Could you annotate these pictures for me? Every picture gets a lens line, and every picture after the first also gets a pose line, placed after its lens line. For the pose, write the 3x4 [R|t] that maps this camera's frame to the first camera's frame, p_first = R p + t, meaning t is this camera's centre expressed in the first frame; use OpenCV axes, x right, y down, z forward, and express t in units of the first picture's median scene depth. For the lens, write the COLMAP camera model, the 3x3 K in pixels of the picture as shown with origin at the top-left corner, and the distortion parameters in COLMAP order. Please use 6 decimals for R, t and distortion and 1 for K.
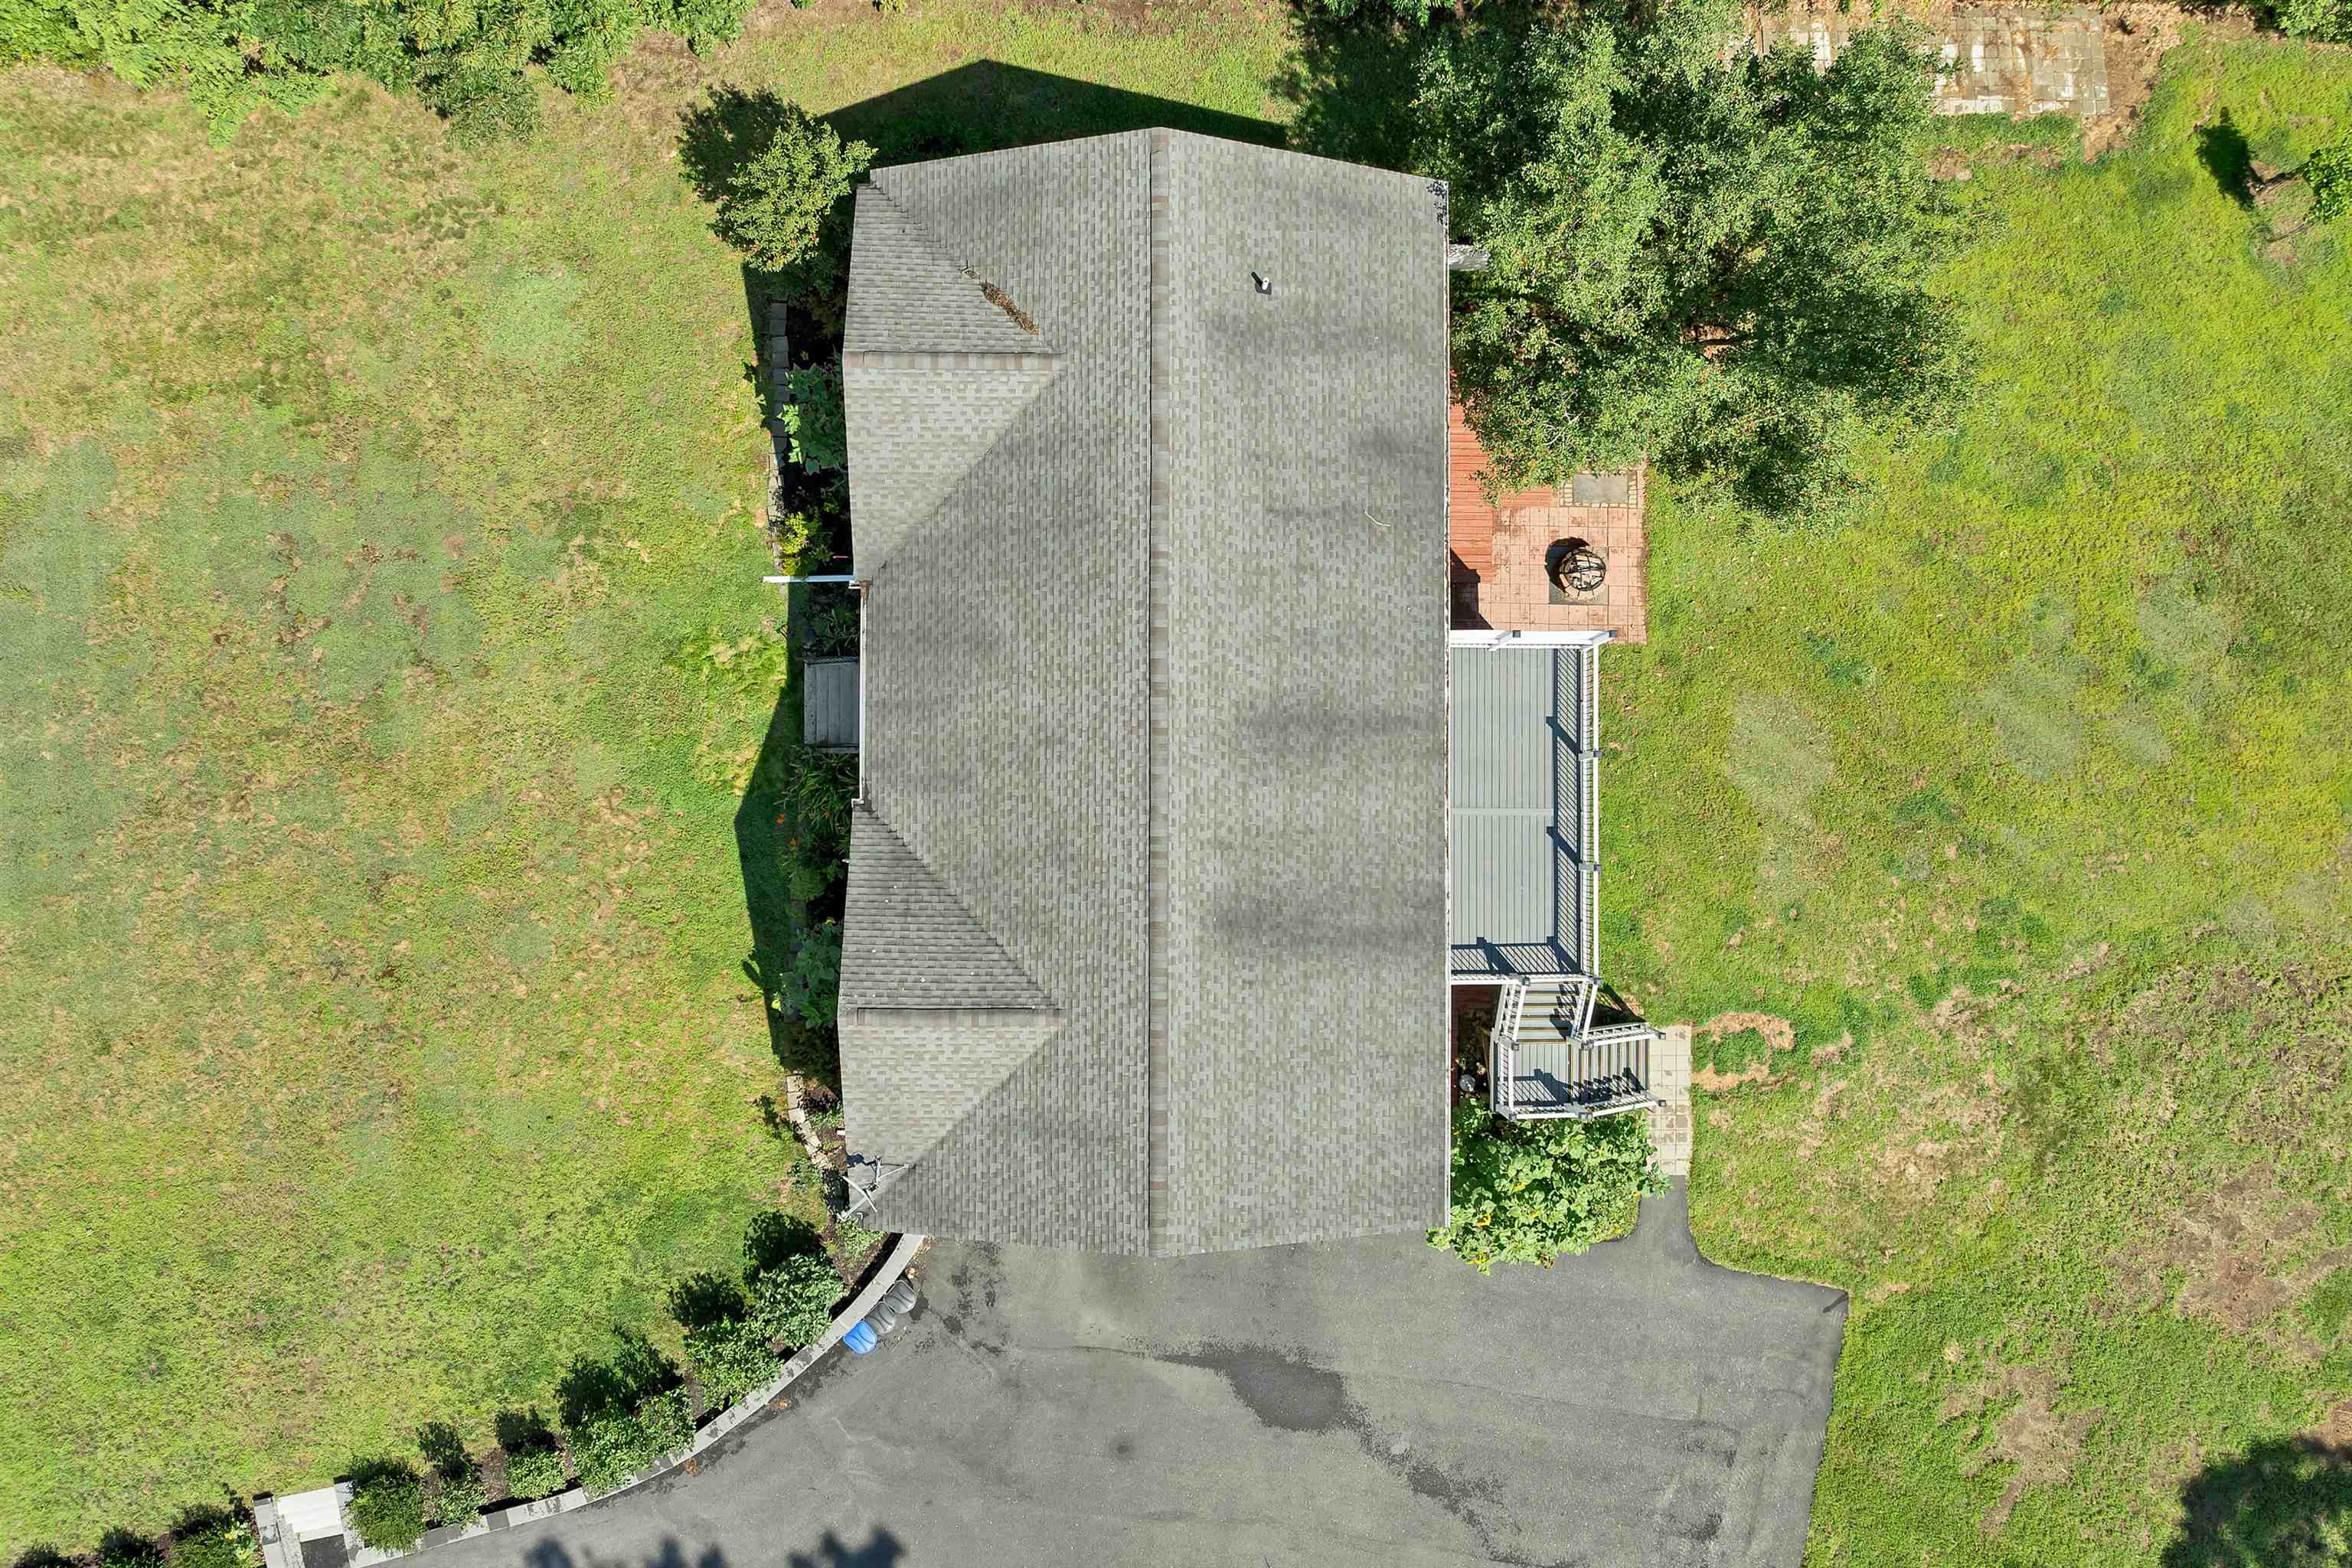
lens RADIAL K [[1696.3, 0, 1189.2], [0, 1696.3, 797.0], [0, 0, 1]] dist [-0.040196, 0.003025]
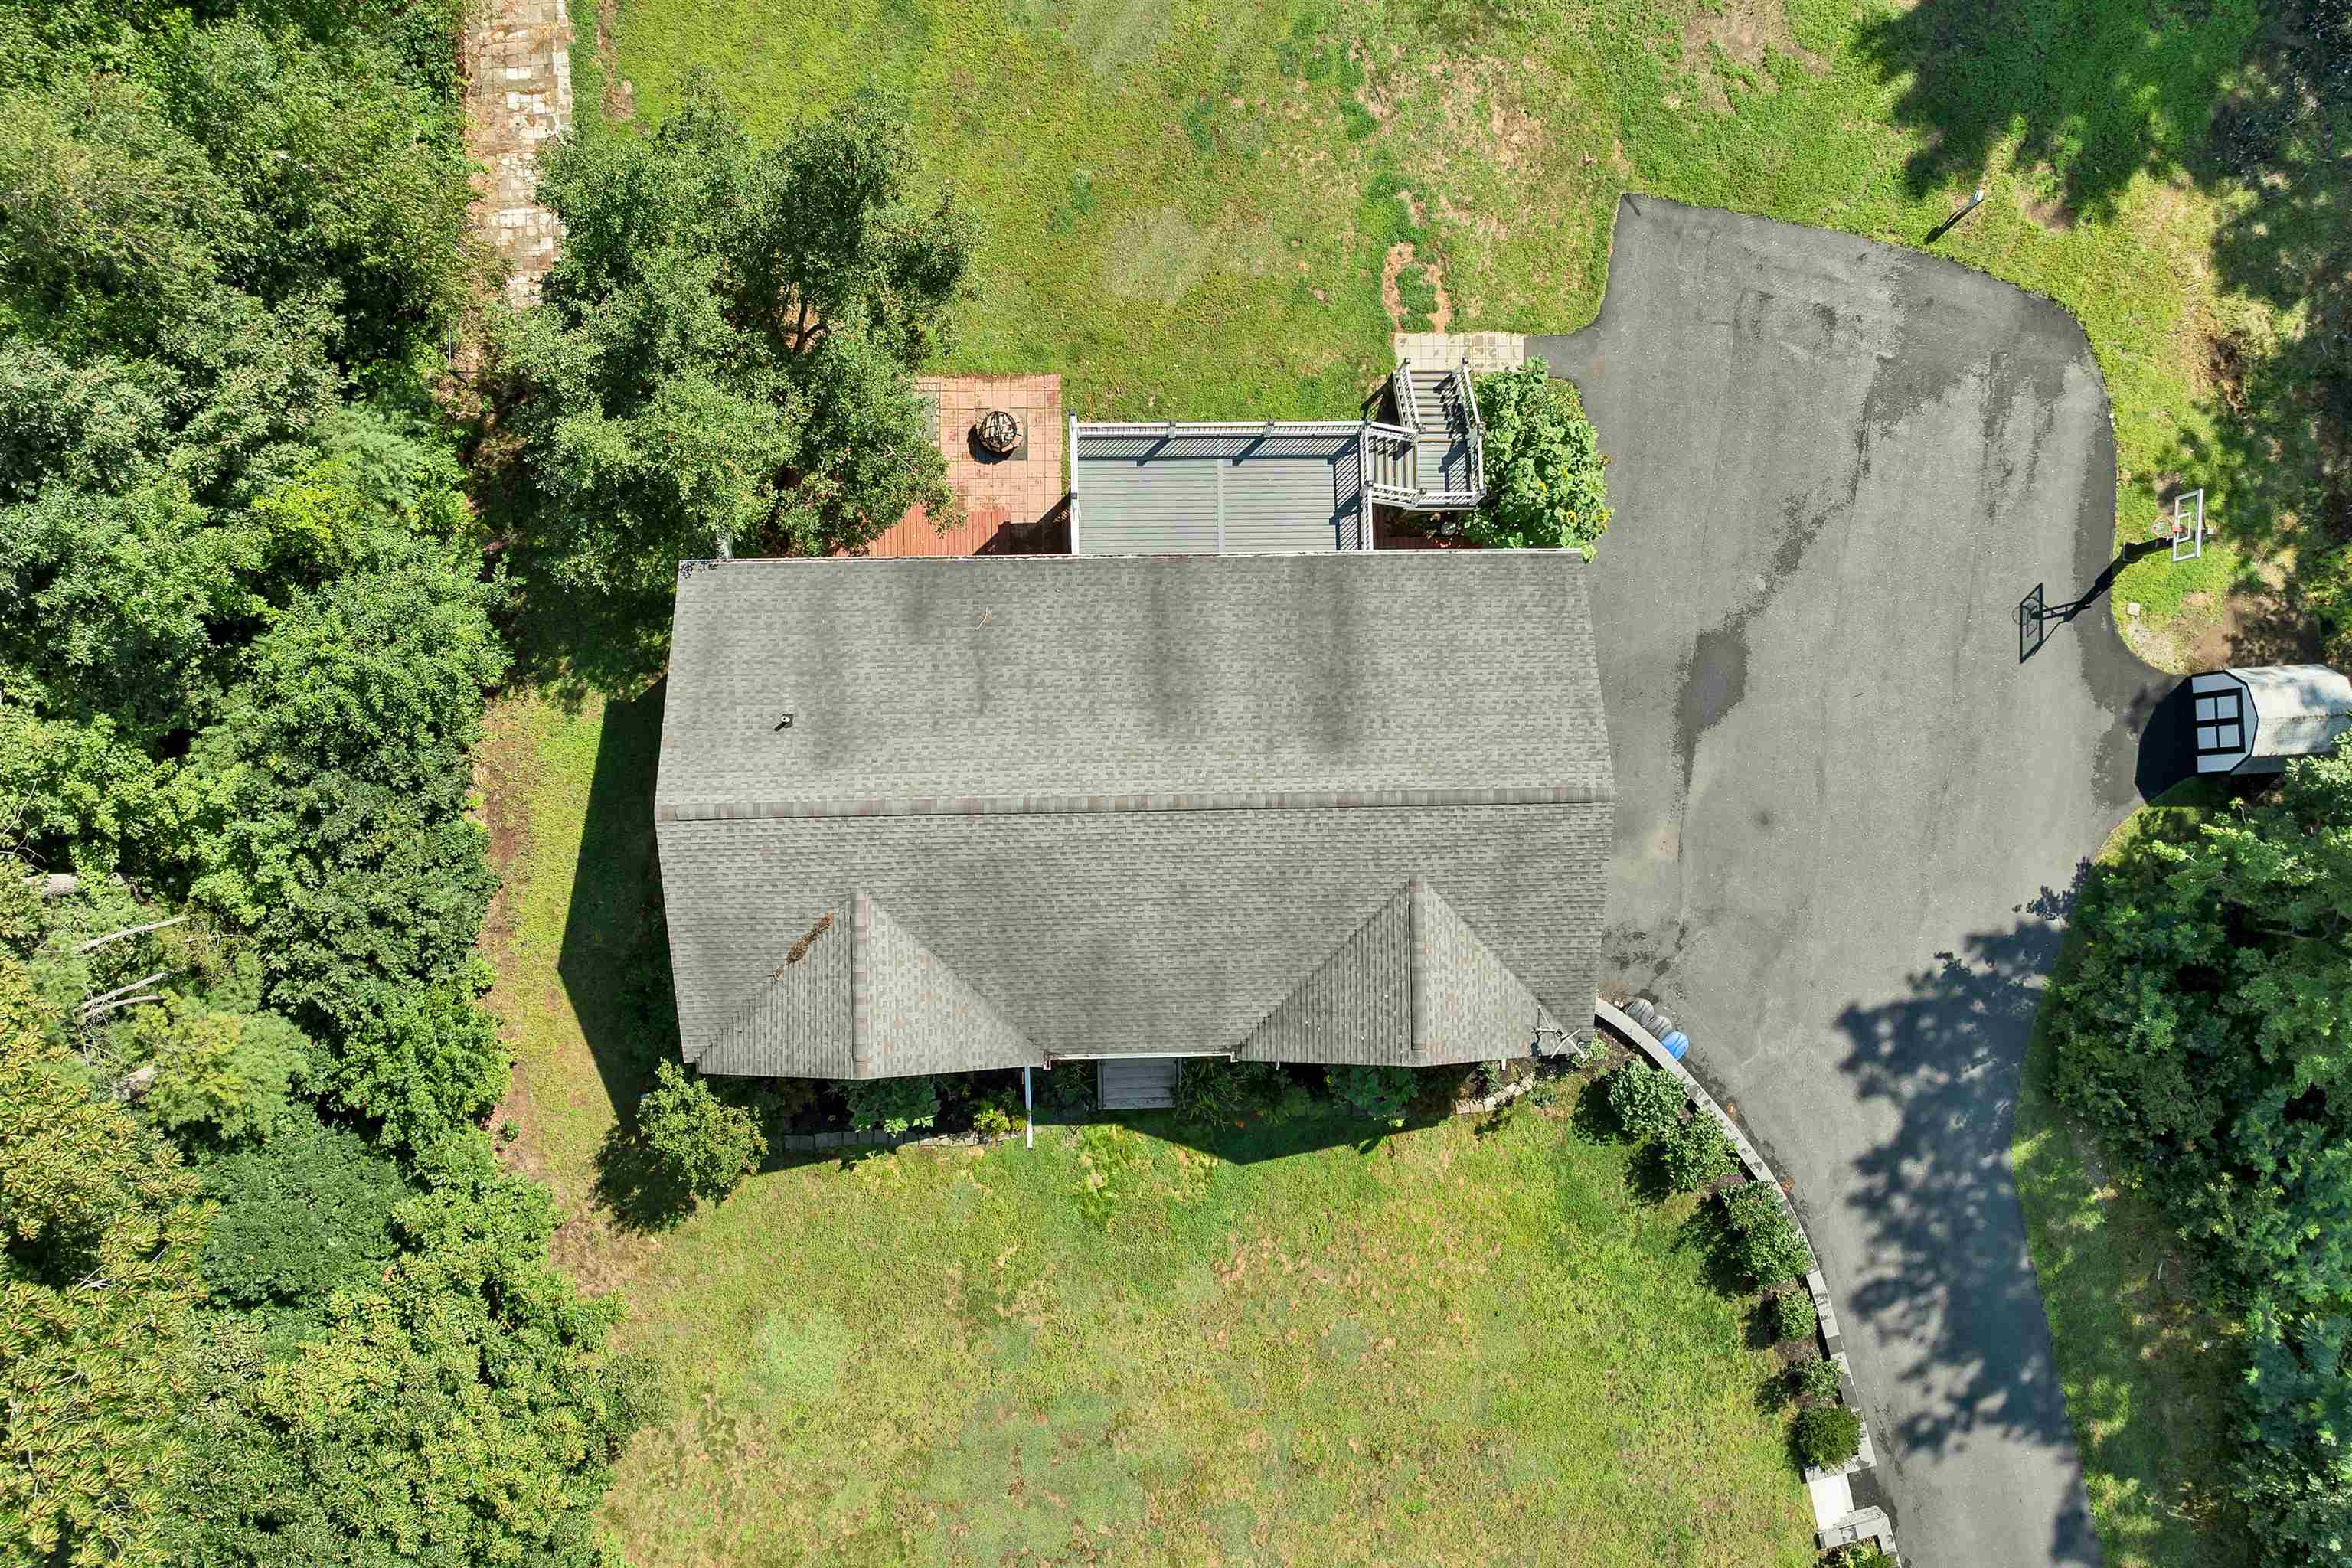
lens RADIAL K [[1663.4, 0, 1182.6], [0, 1663.4, 795.9], [0, 0, 1]] dist [-0.012935, -0.051124]
pose [[-0.019707, -0.999629, -0.018800, 0.007268], [0.998502, -0.020637, 0.050672, -0.078463], [-0.051041, -0.017773, 0.998538, -0.135919]]
